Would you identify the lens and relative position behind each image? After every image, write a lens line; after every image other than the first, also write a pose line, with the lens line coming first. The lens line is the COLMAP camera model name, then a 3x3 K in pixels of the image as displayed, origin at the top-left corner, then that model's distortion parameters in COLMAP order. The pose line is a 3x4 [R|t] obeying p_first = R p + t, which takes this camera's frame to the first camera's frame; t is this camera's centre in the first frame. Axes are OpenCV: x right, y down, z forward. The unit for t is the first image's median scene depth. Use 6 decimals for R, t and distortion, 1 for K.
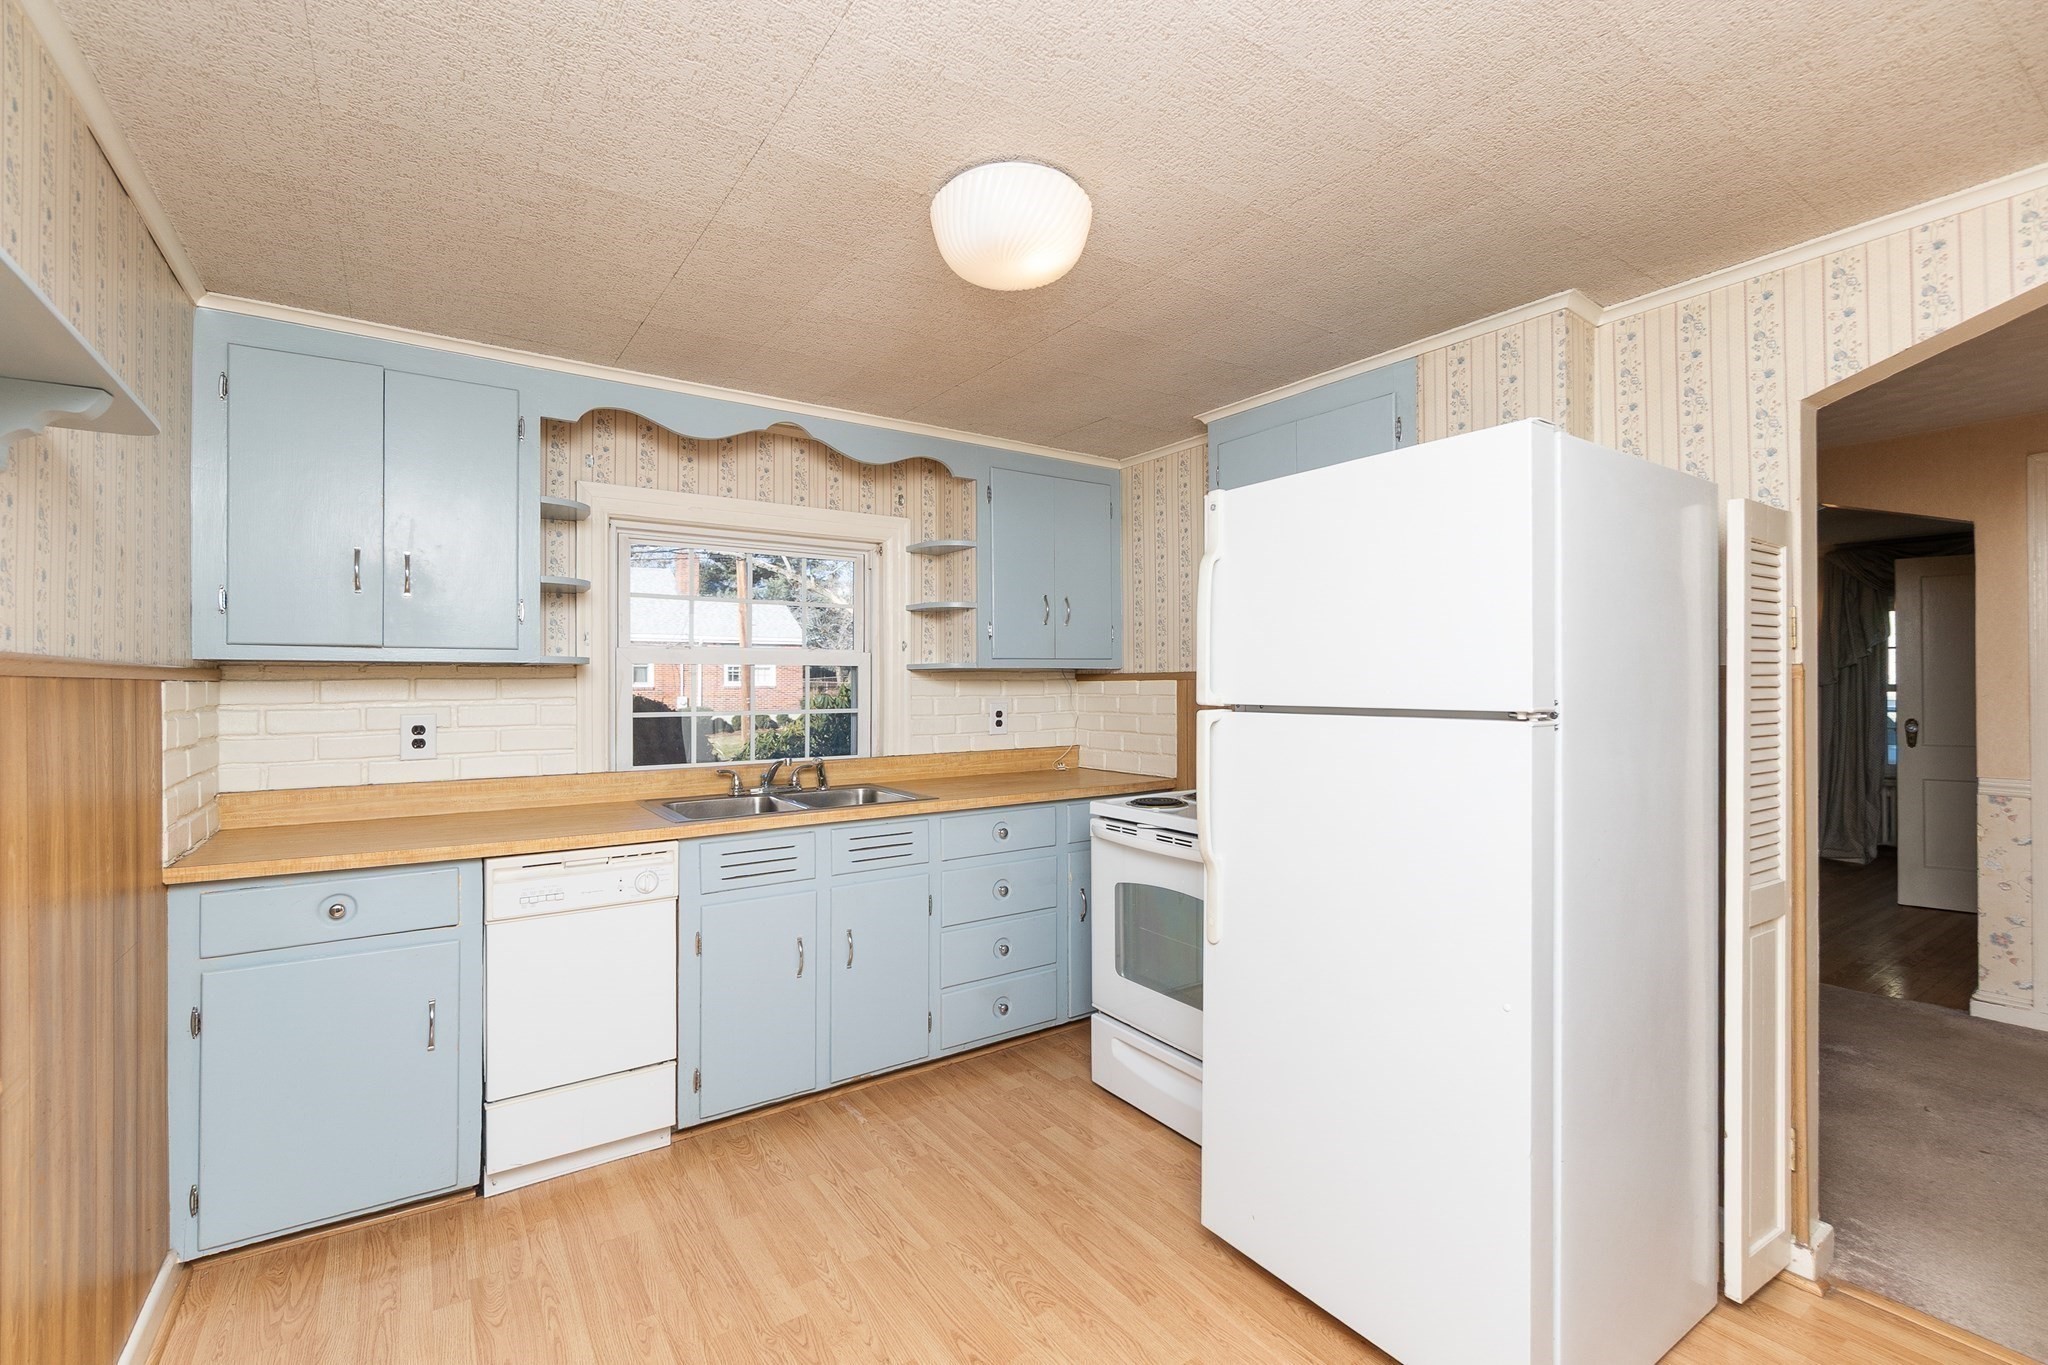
lens RADIAL K [[893.7, 0, 1024.9], [0, 893.7, 681.2], [0, 0, 1]] dist [-0.024348, -0.000062]
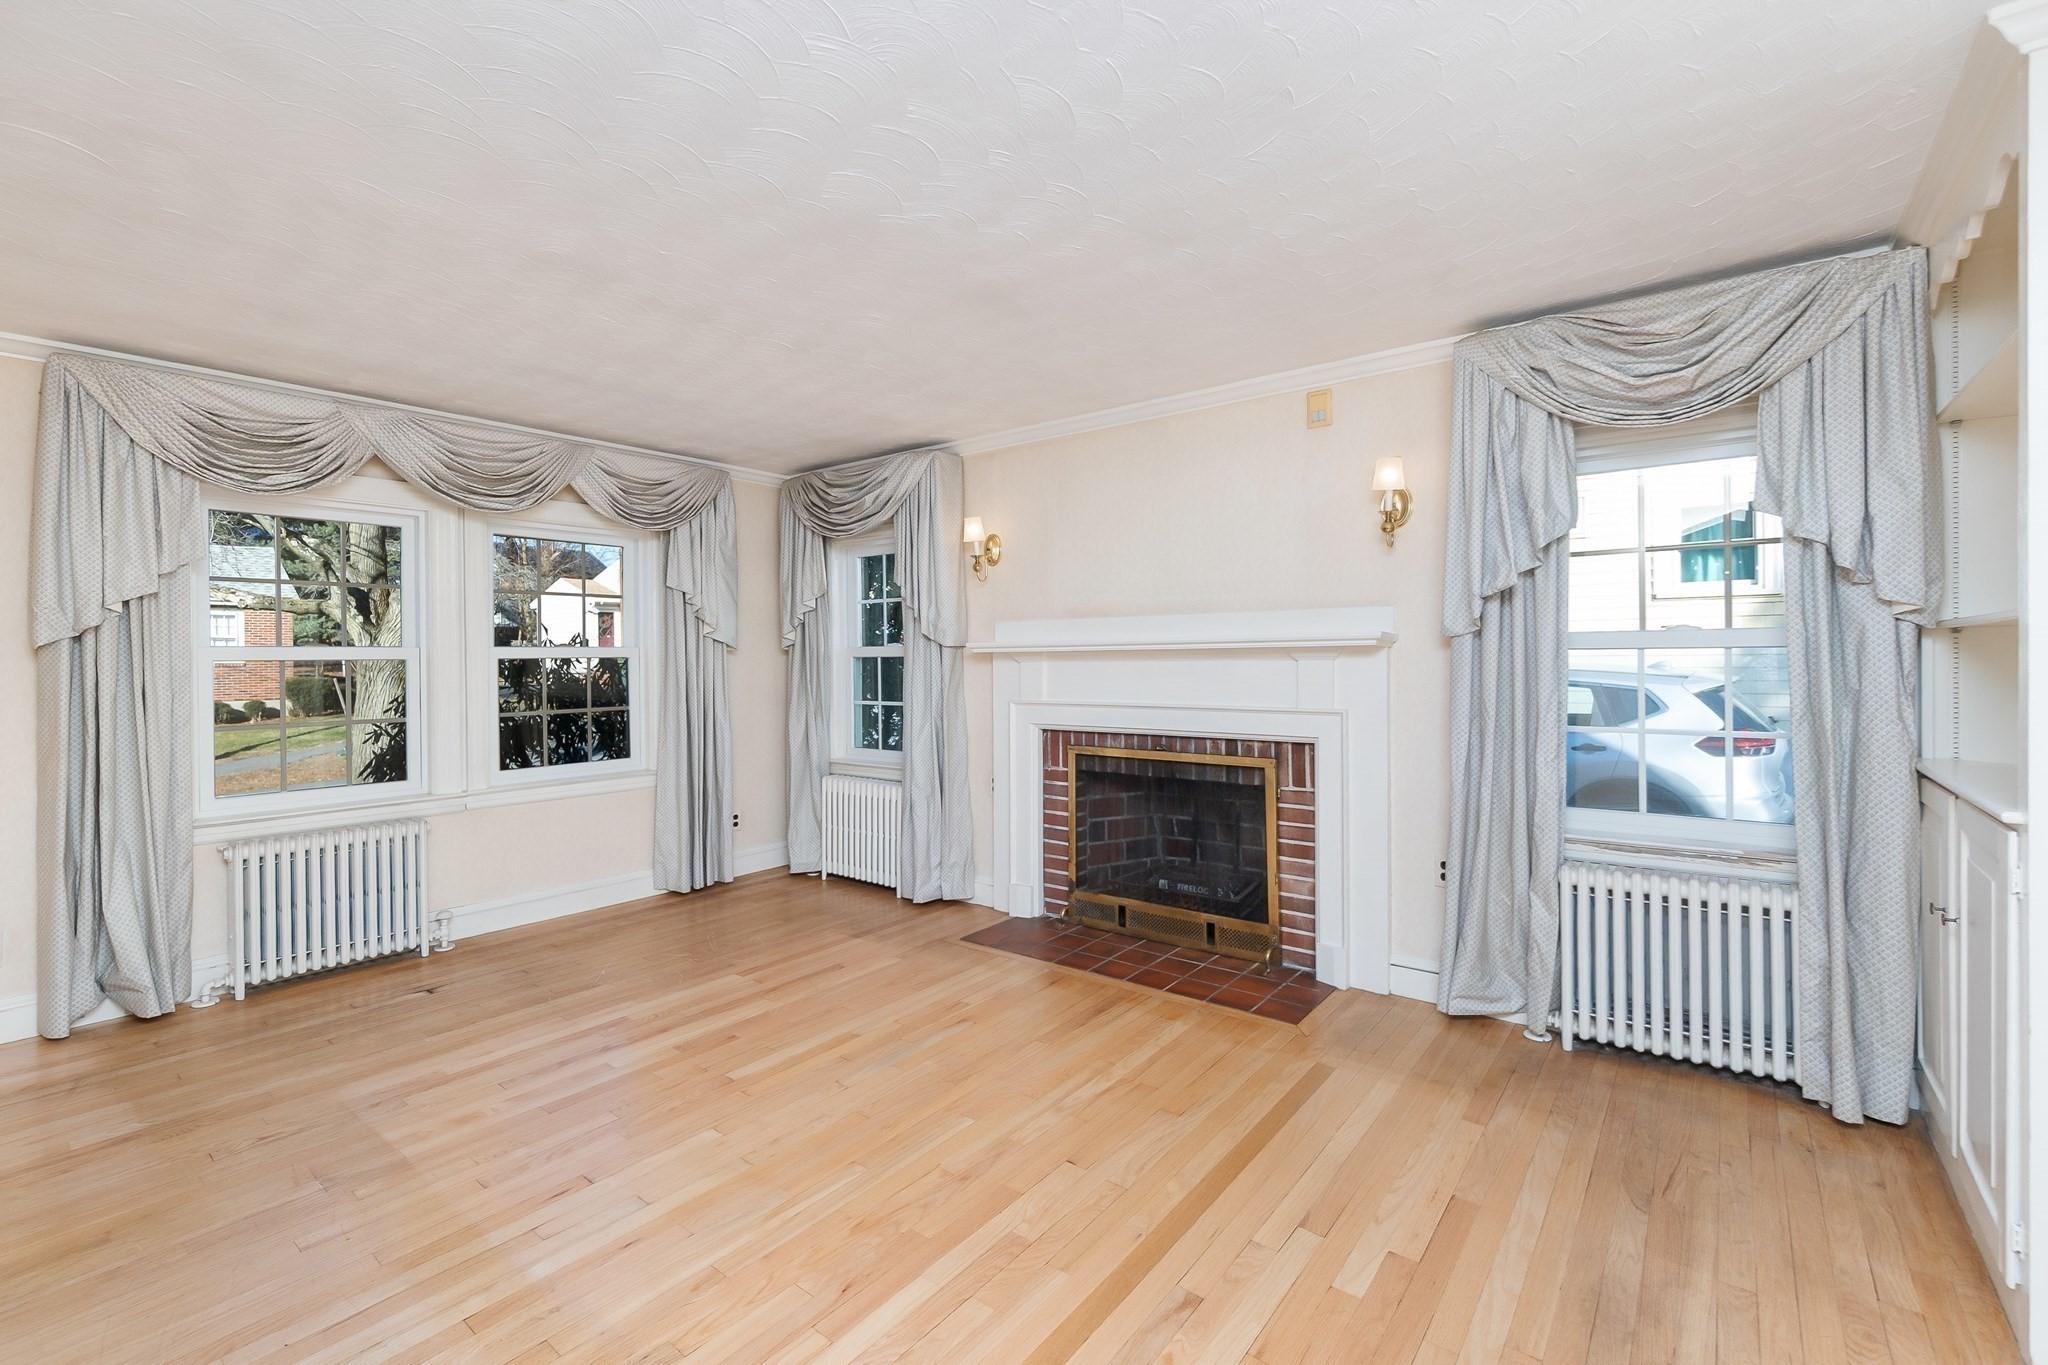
lens RADIAL K [[893.7, 0, 1030.0], [0, 893.7, 663.2], [0, 0, 1]] dist [-0.024348, -0.000062]
pose [[0.956785, -0.008711, 0.290665, 0.575756], [0.005403, 0.999911, 0.012183, 0.010818], [-0.290745, -0.010086, 0.956747, 0.629756]]
